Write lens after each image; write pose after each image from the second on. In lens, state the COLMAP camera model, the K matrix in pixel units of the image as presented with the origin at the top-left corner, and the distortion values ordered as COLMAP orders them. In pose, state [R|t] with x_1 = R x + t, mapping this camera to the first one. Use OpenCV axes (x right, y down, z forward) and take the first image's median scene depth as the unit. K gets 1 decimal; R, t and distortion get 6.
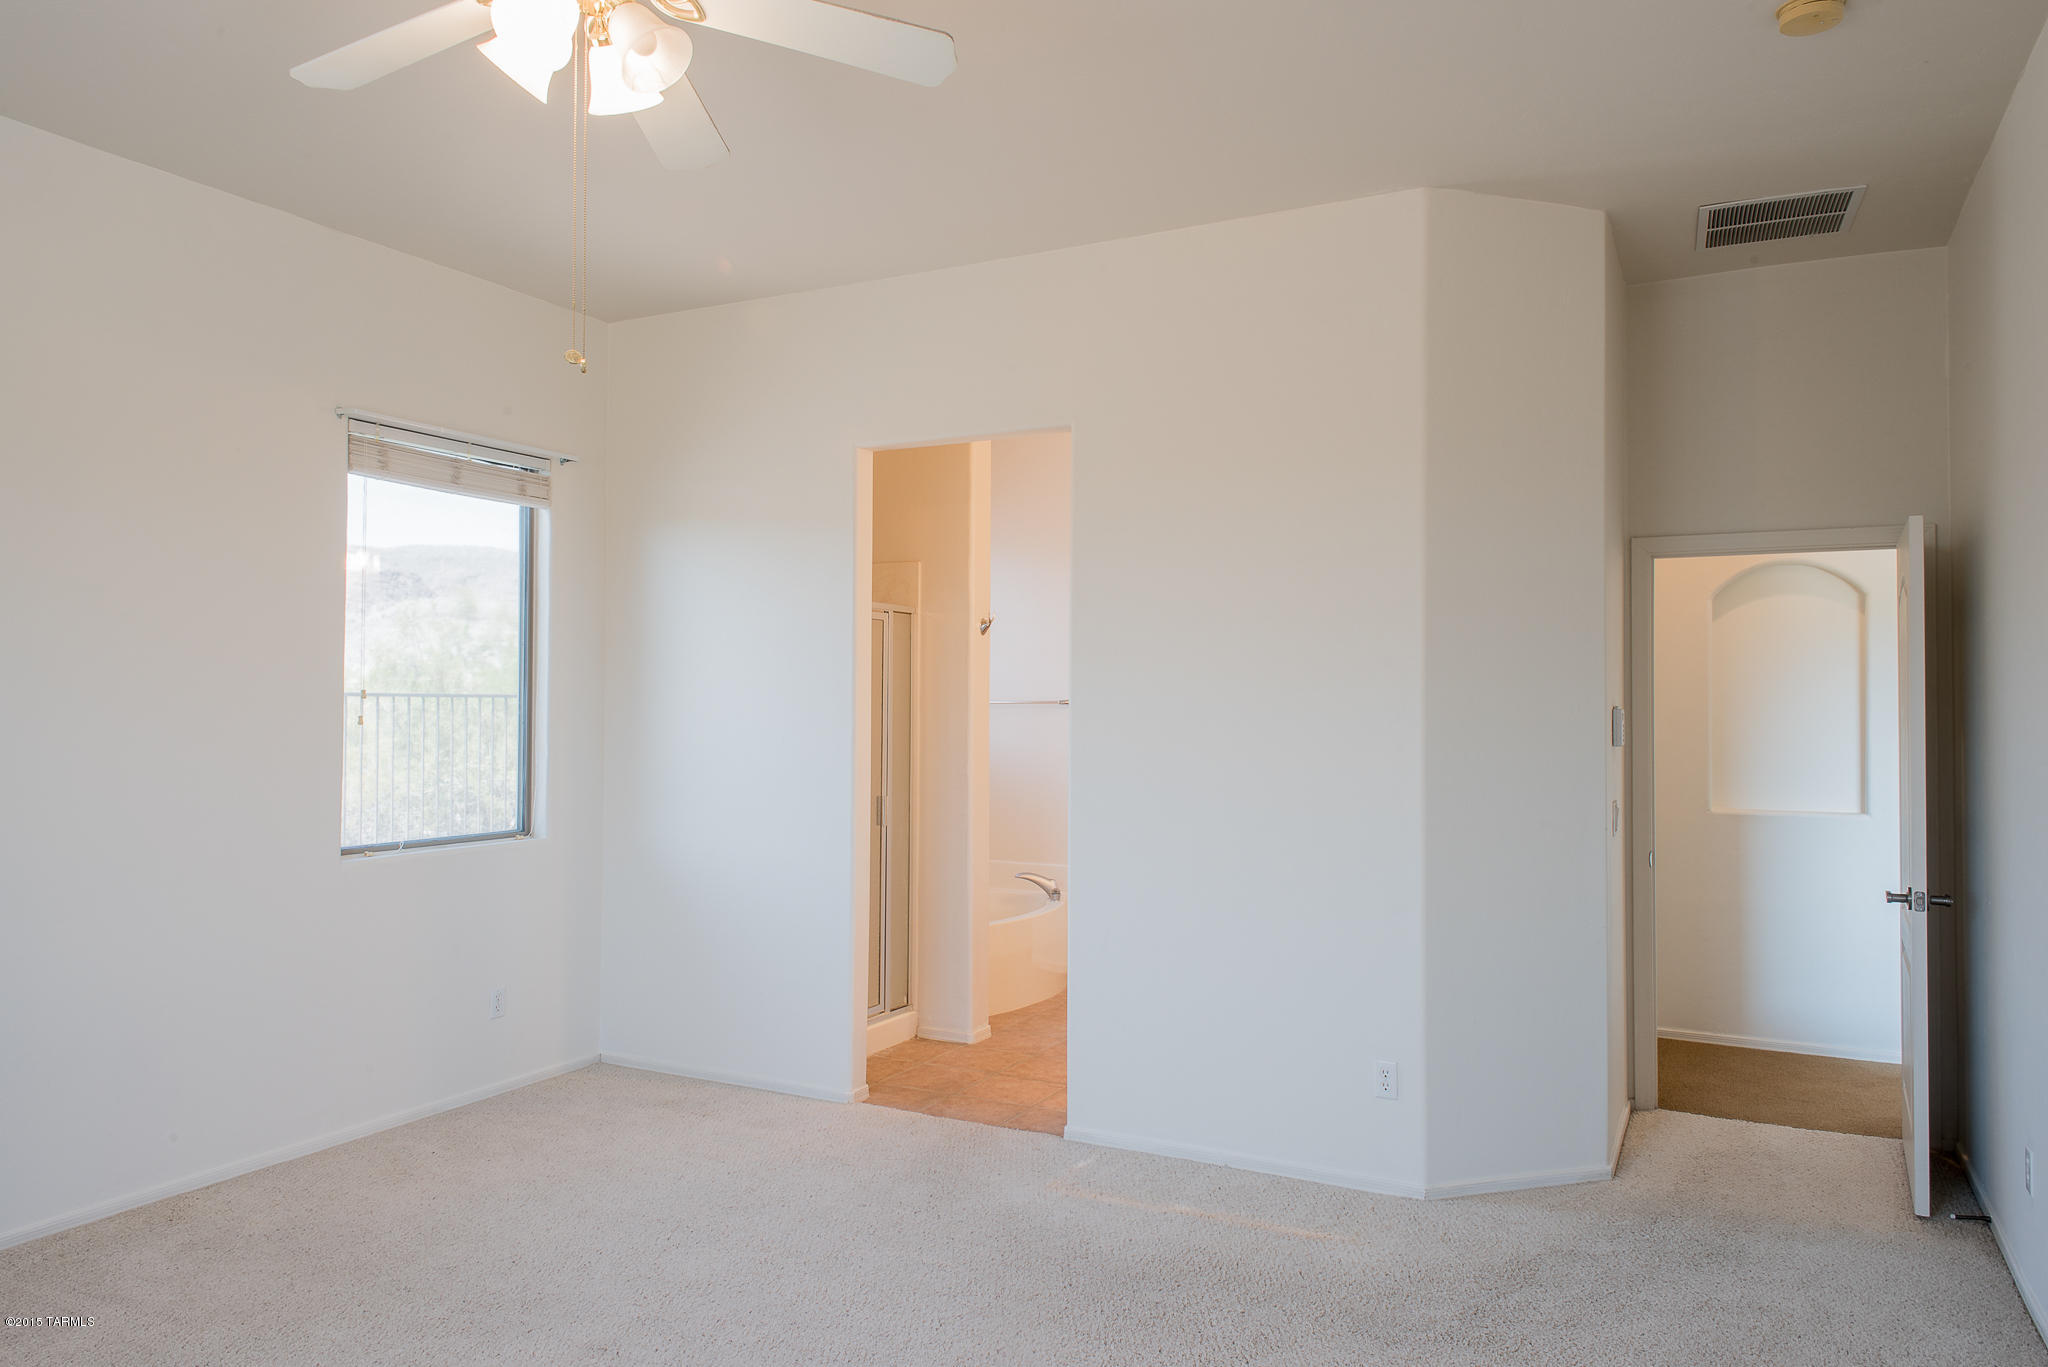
lens RADIAL K [[1369.0, 0, 1020.7], [0, 1369.0, 677.3], [0, 0, 1]] dist [0.038854, -0.034986]
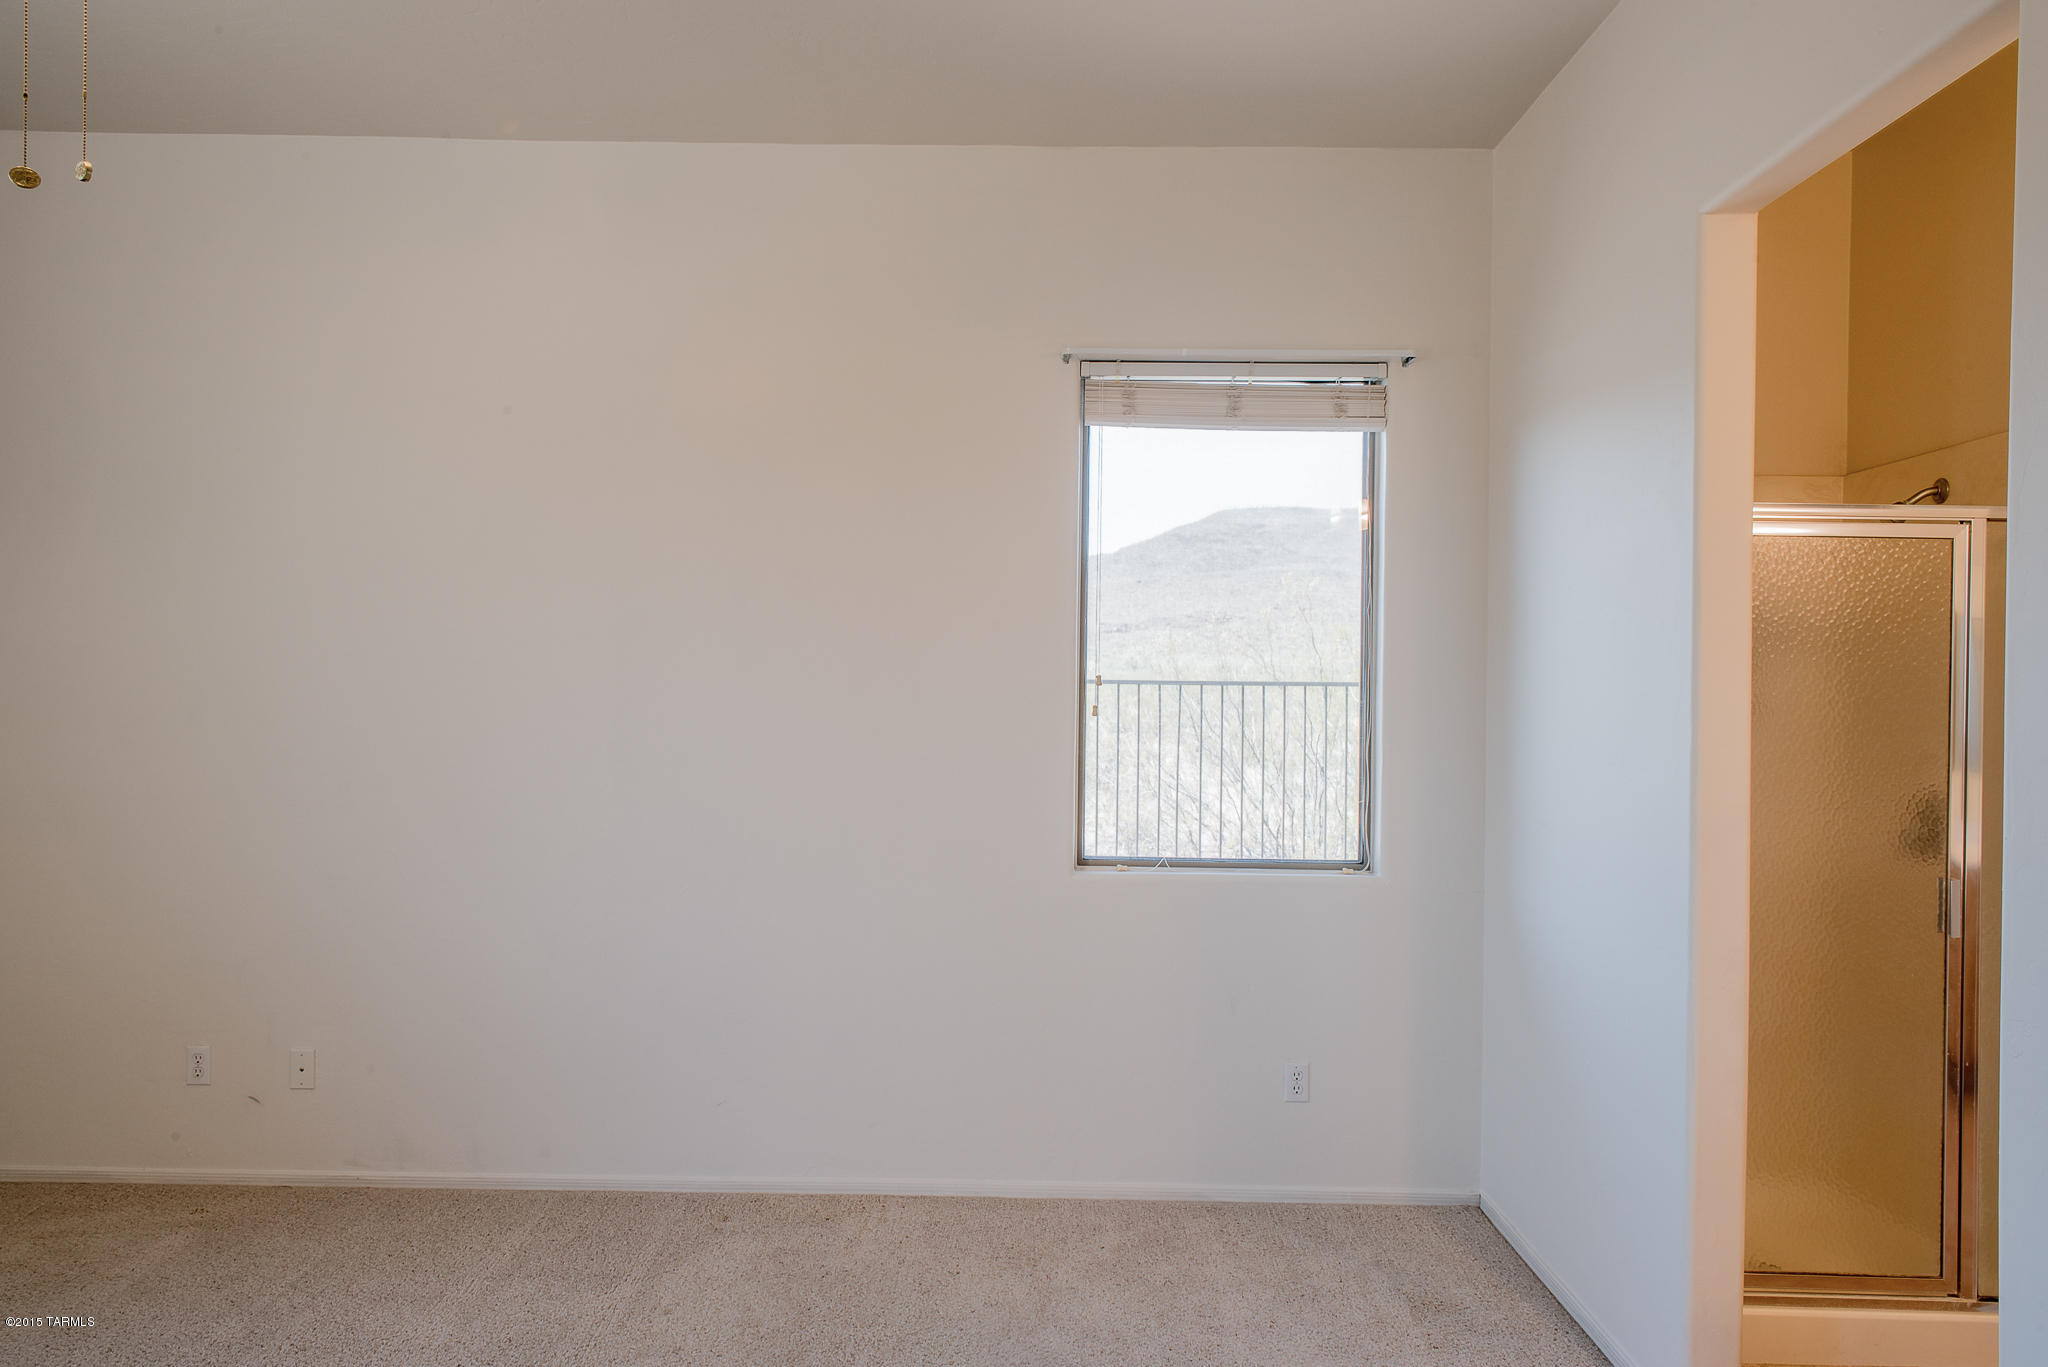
lens RADIAL K [[1369.0, 0, 1020.7], [0, 1369.0, 677.3], [0, 0, 1]] dist [0.038854, -0.034986]
pose [[0.452311, -0.007446, -0.891829, 0.239334], [0.006042, 0.999968, -0.005285, 0.013616], [0.891840, -0.002998, 0.452341, 0.525366]]
